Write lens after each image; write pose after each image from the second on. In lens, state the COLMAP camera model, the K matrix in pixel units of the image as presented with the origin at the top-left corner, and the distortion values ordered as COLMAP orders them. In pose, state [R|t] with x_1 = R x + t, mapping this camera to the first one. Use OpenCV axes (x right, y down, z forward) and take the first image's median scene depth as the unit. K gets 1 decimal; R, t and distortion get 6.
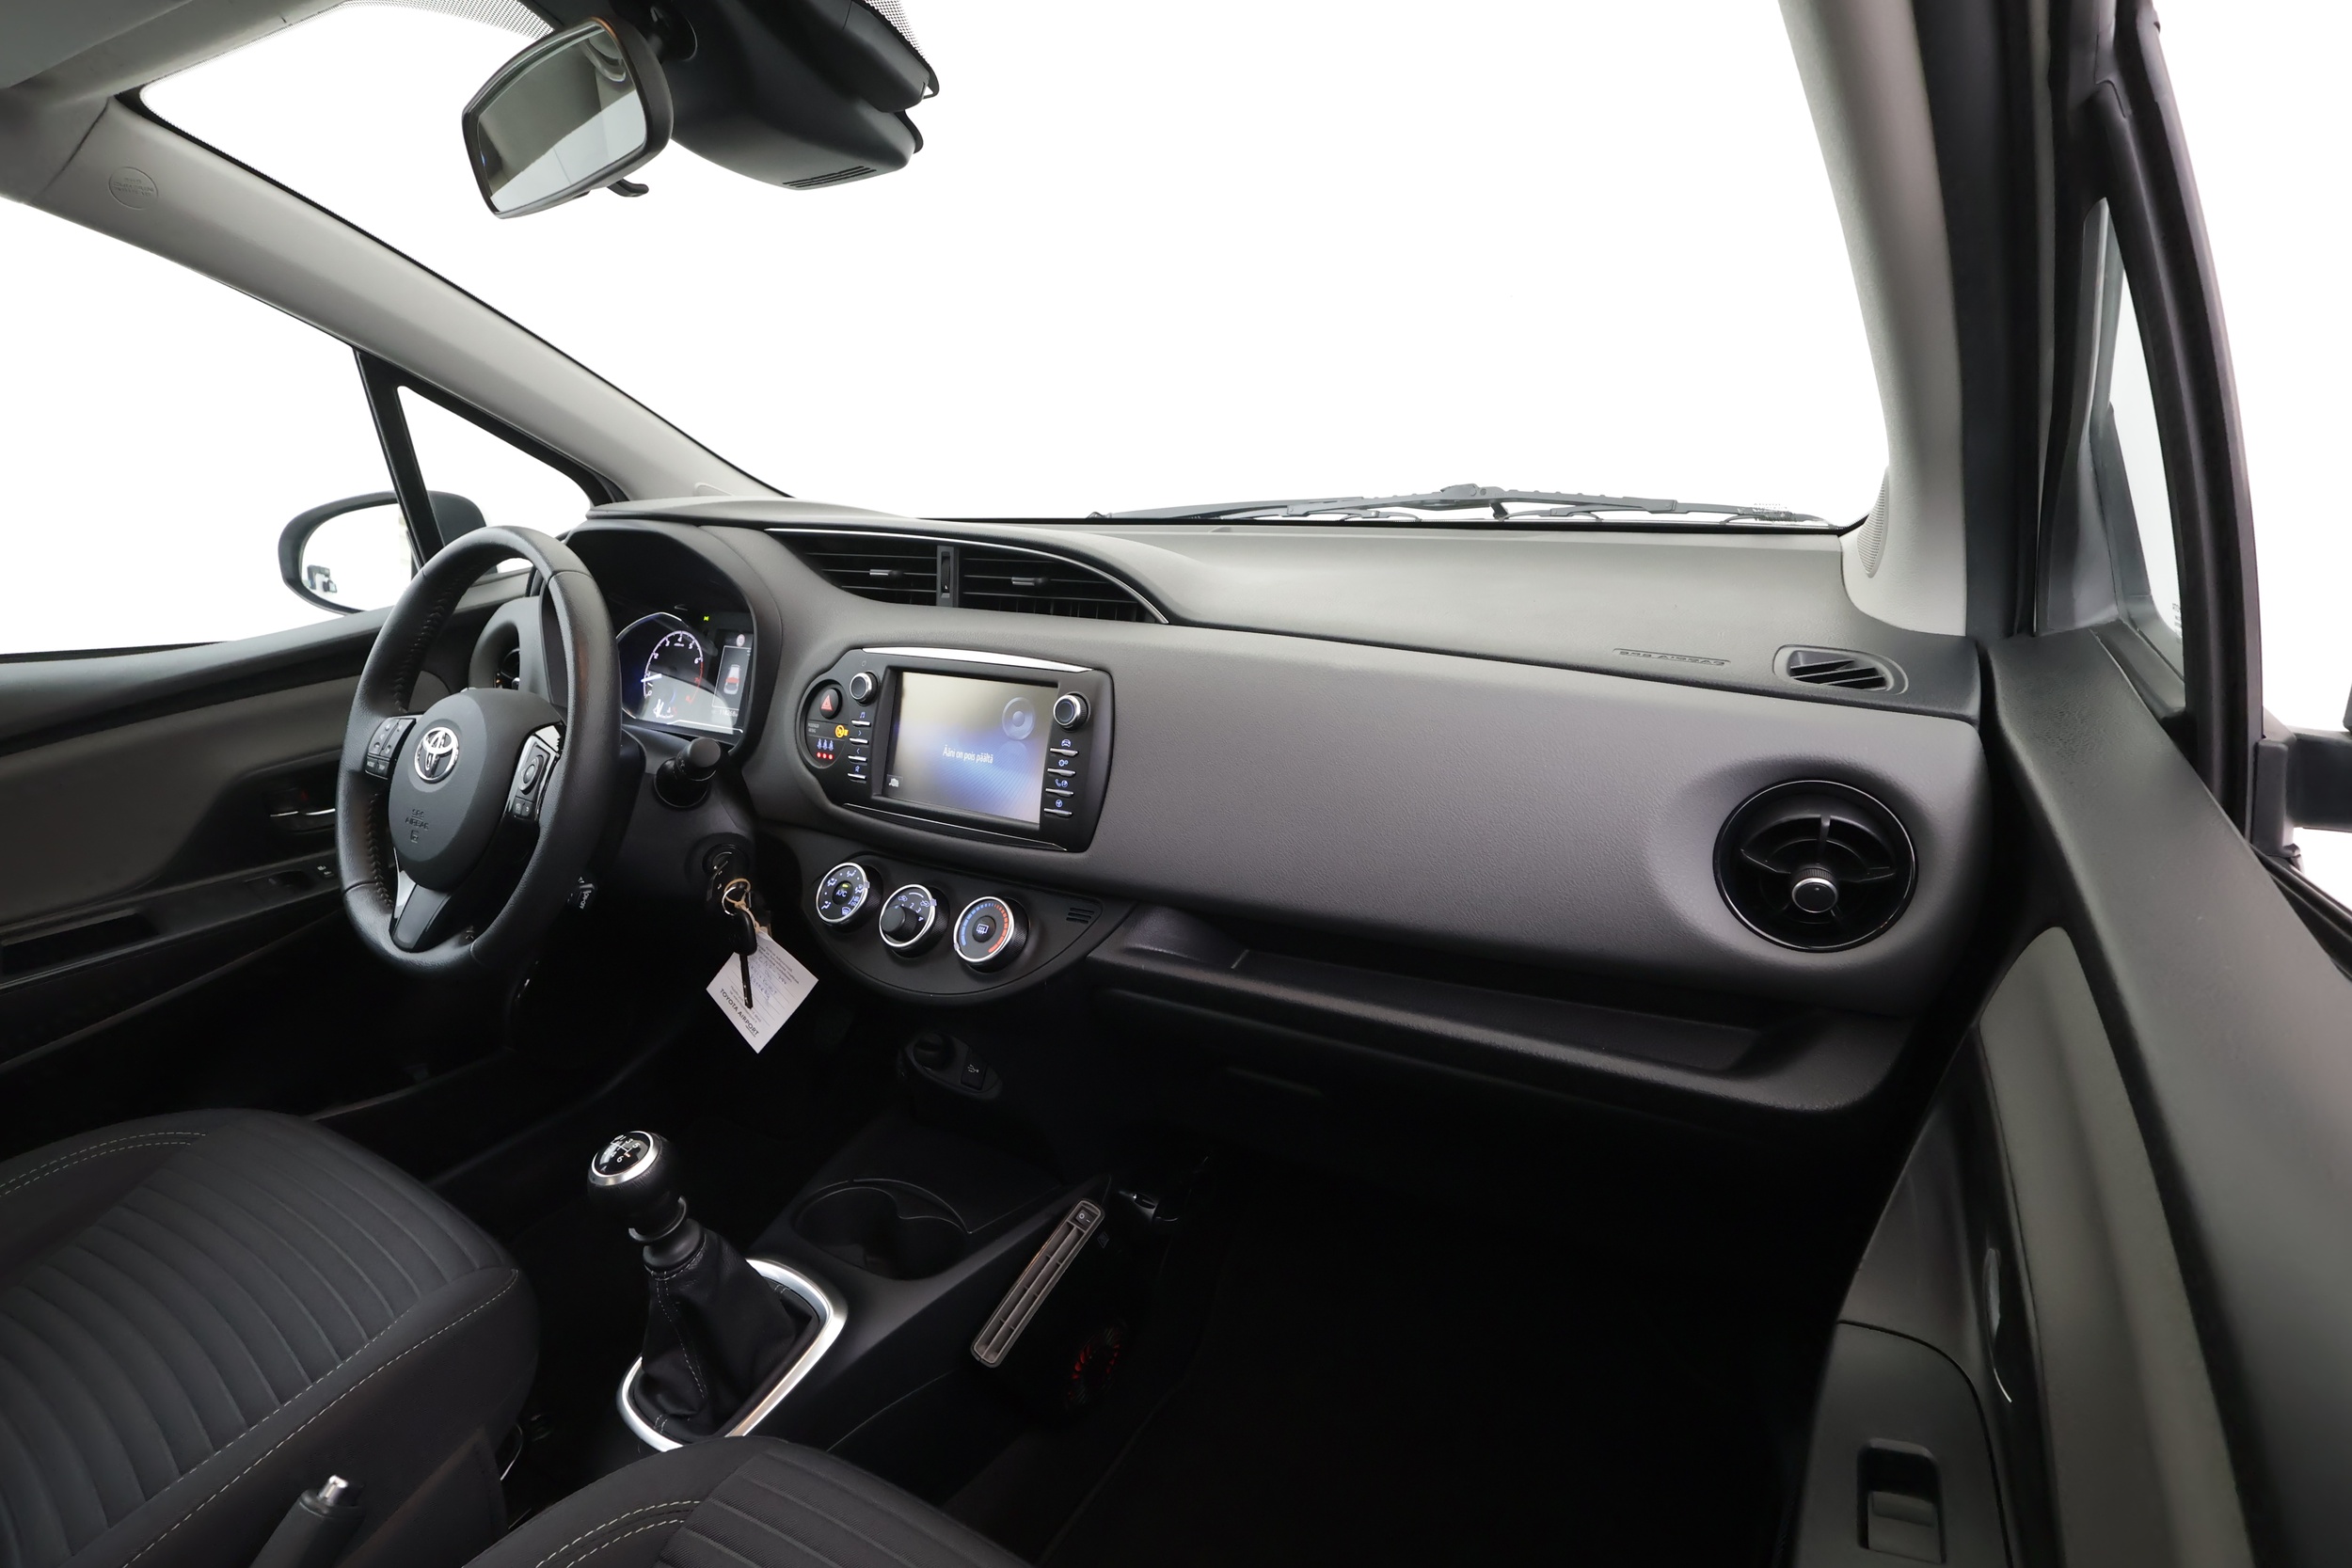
lens RADIAL K [[1087.0, 0, 1176.0], [0, 1087.0, 784.0], [0, 0, 1]] dist [-0.002341, 0.000339]
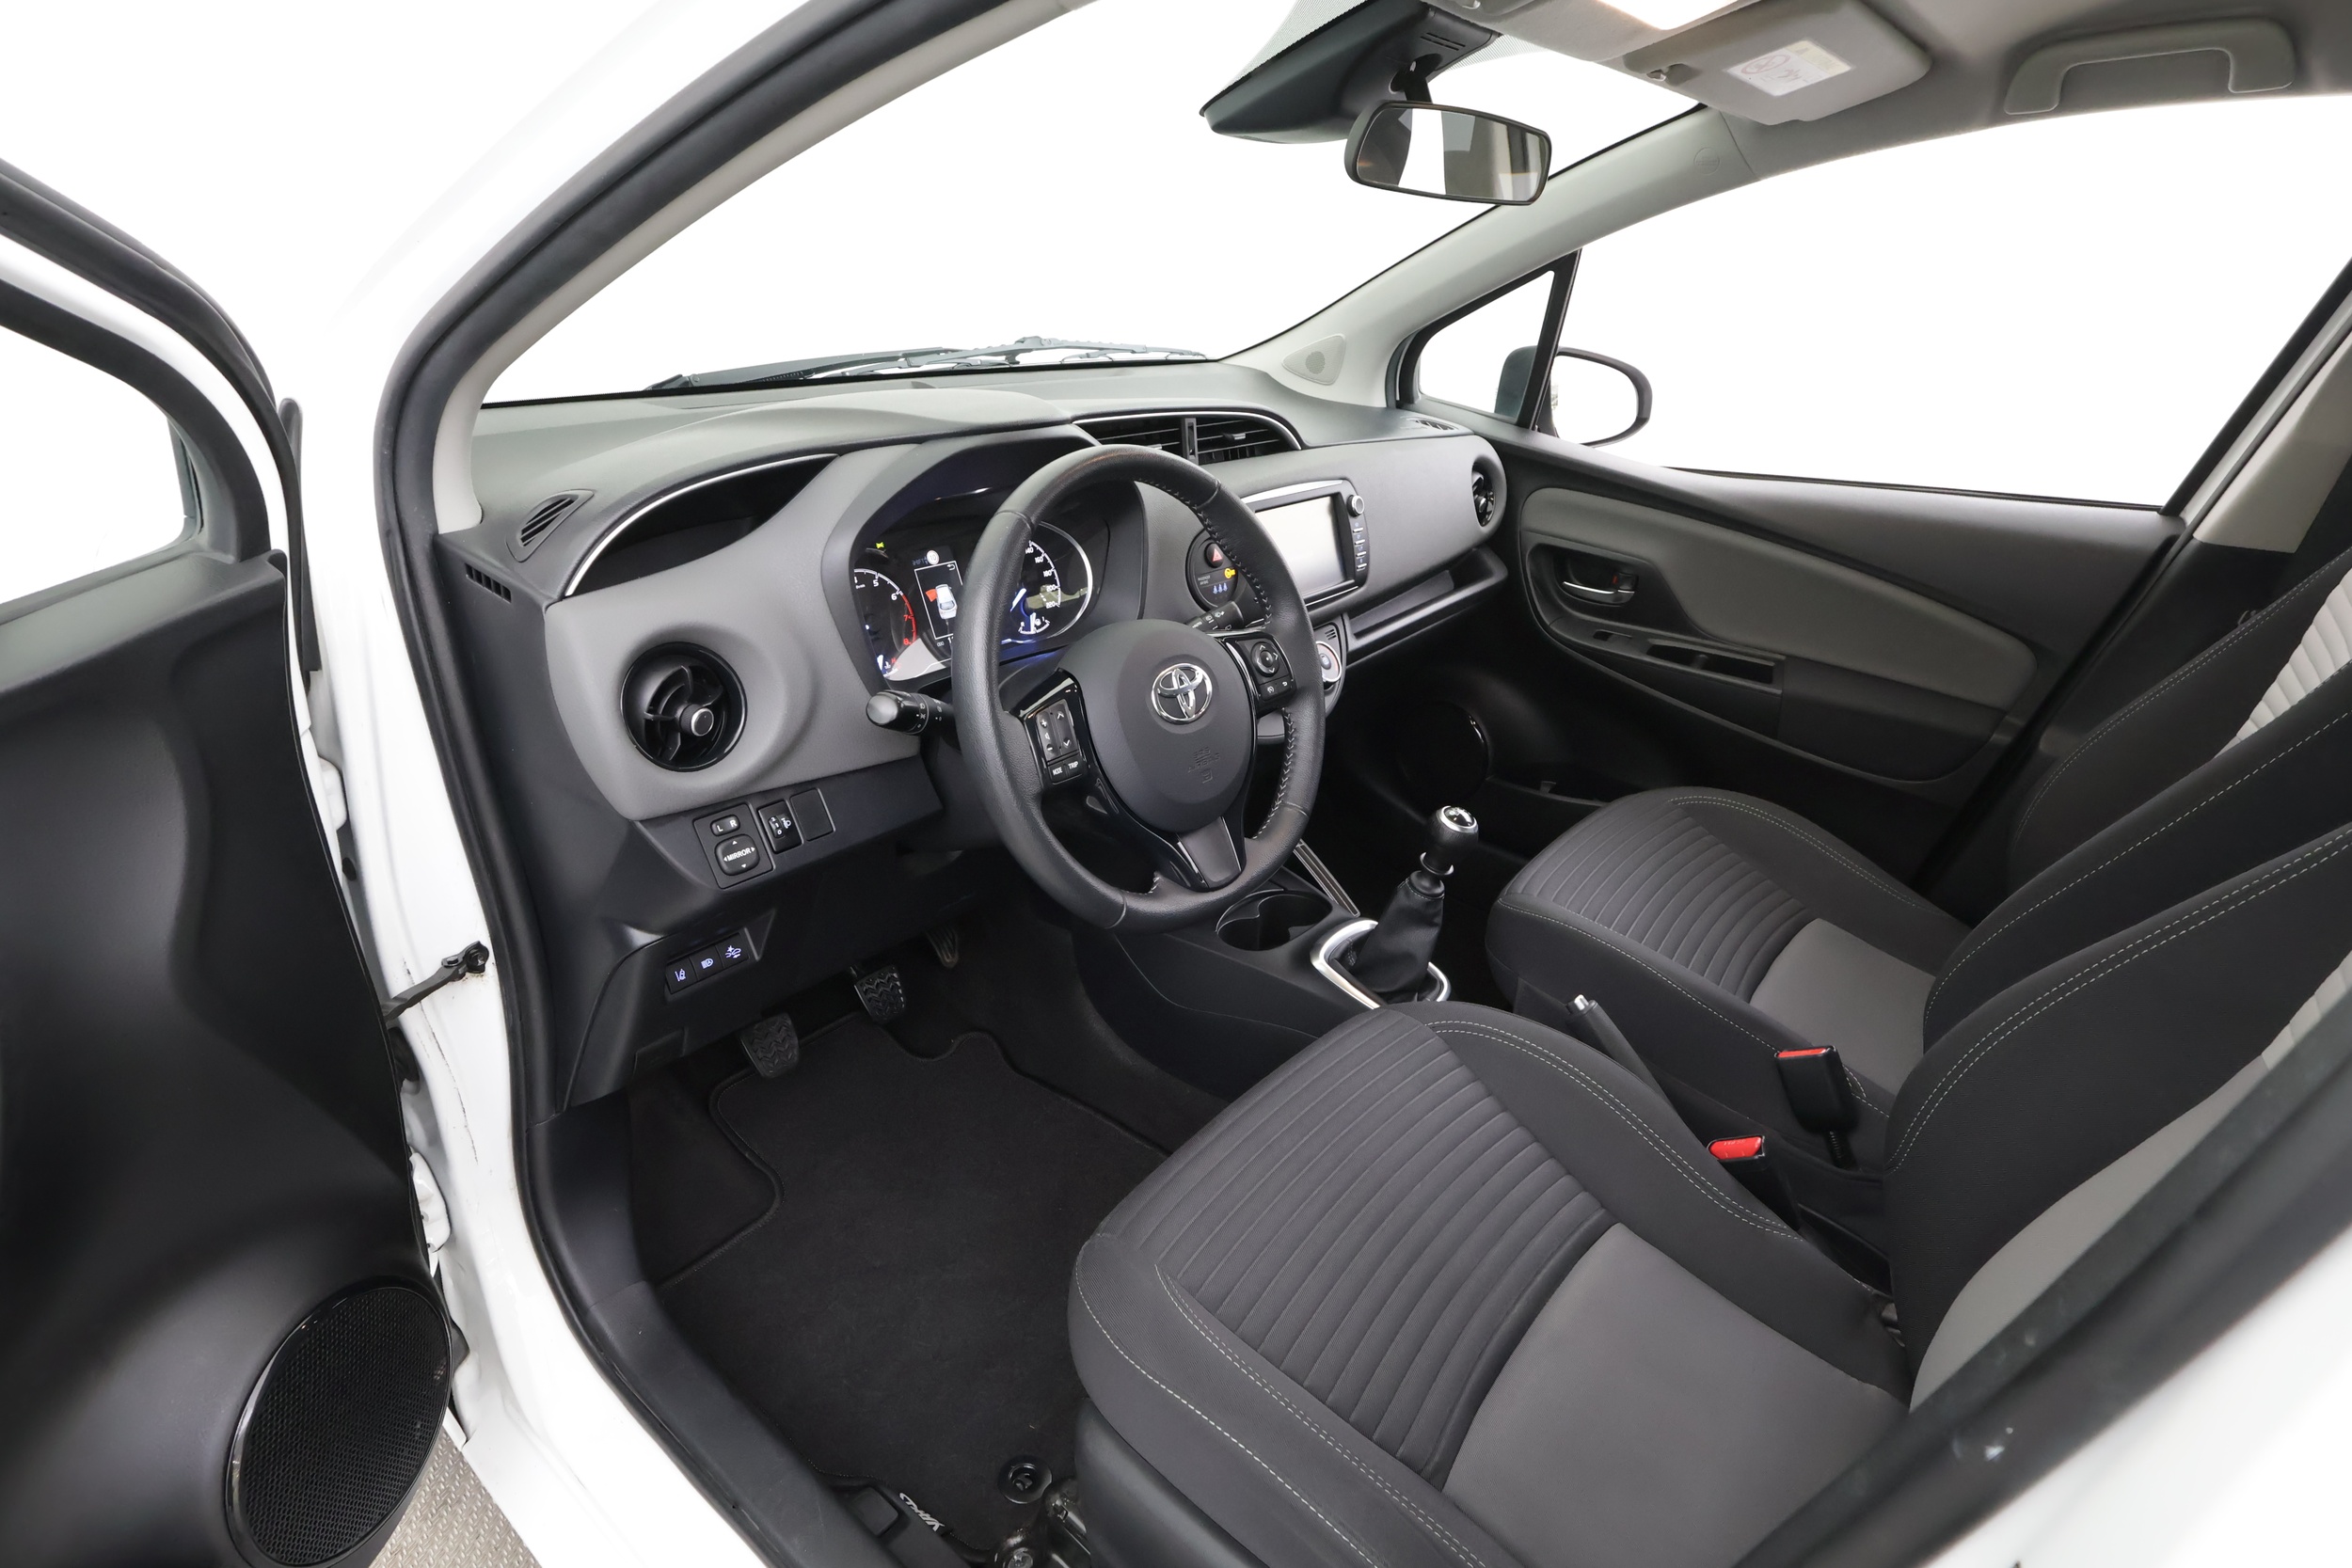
lens RADIAL K [[1198.7, 0, 1176.0], [0, 1198.7, 784.0], [0, 0, 1]] dist [0.002031, -0.000155]
pose [[0.128188, -0.384351, 0.914244, -1.647384], [0.233205, 0.907683, 0.348894, -0.319010], [-0.963942, 0.168482, 0.205987, 0.784252]]
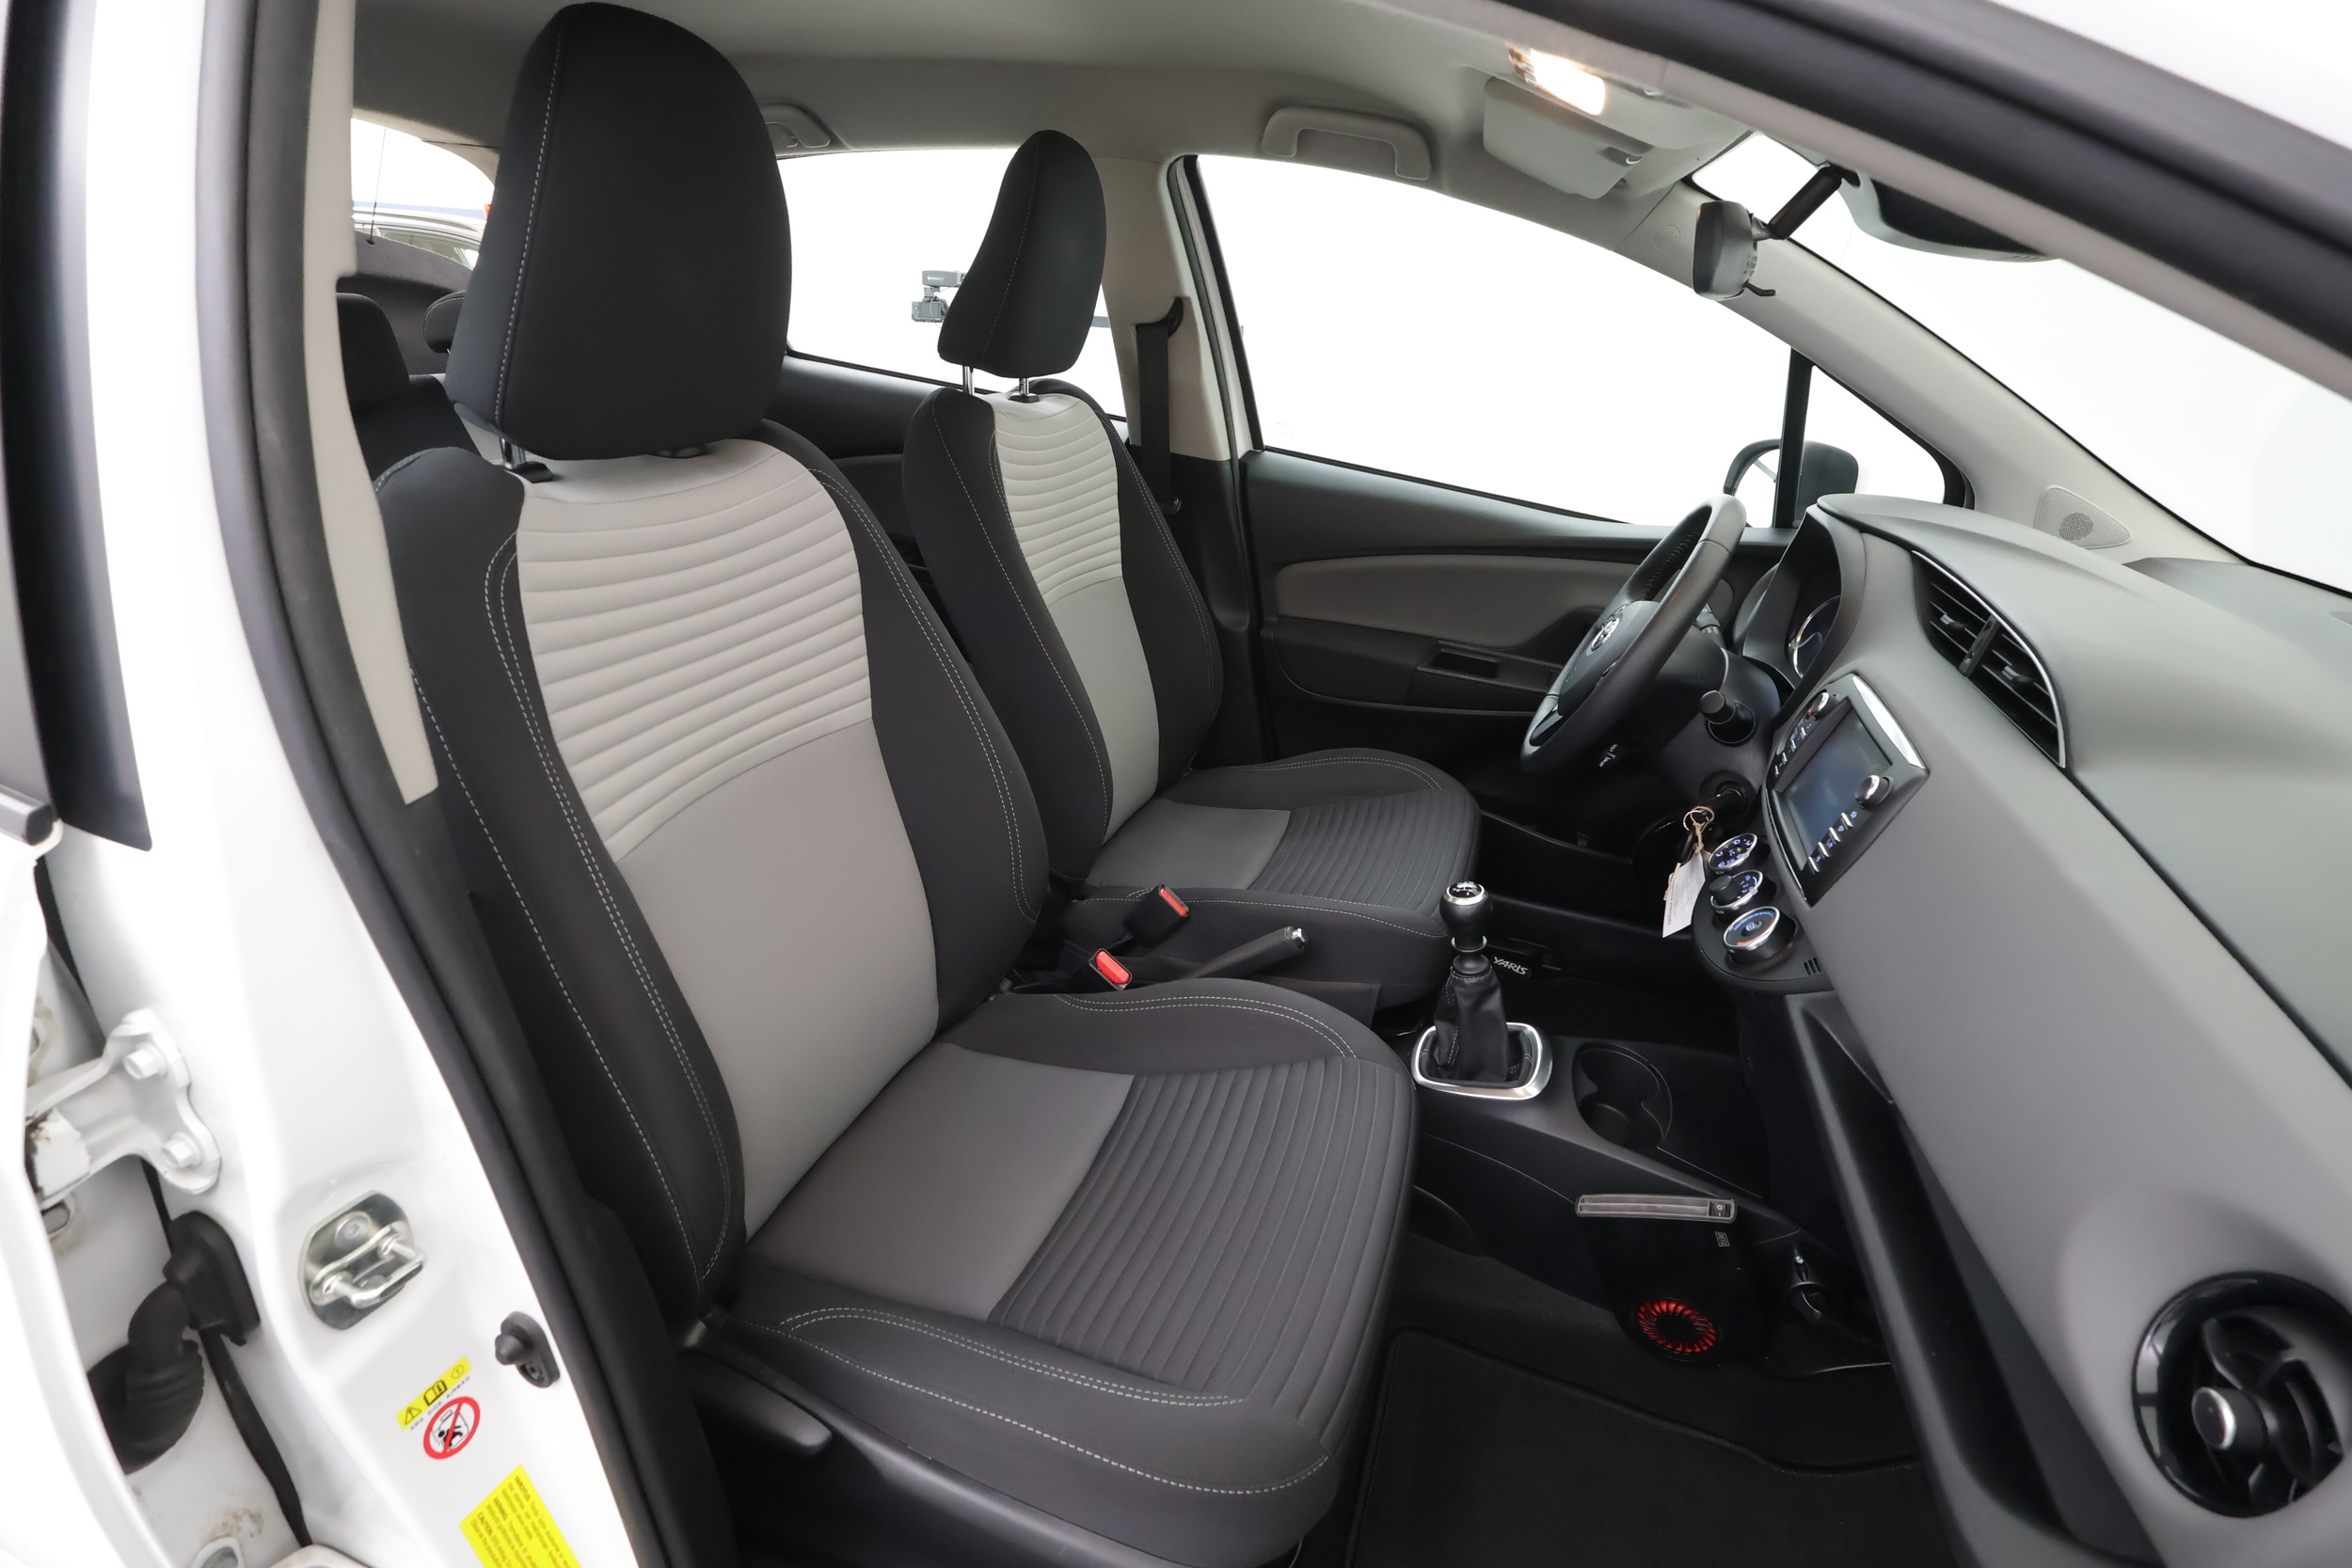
lens RADIAL K [[1087.0, 0, 1176.0], [0, 1087.0, 784.0], [0, 0, 1]] dist [-0.002341, 0.000339]
pose [[0.206865, 0.452888, -0.867237, 0.560353], [-0.360153, 0.859416, 0.362895, -0.175189], [0.909668, 0.237268, 0.340892, 0.013213]]
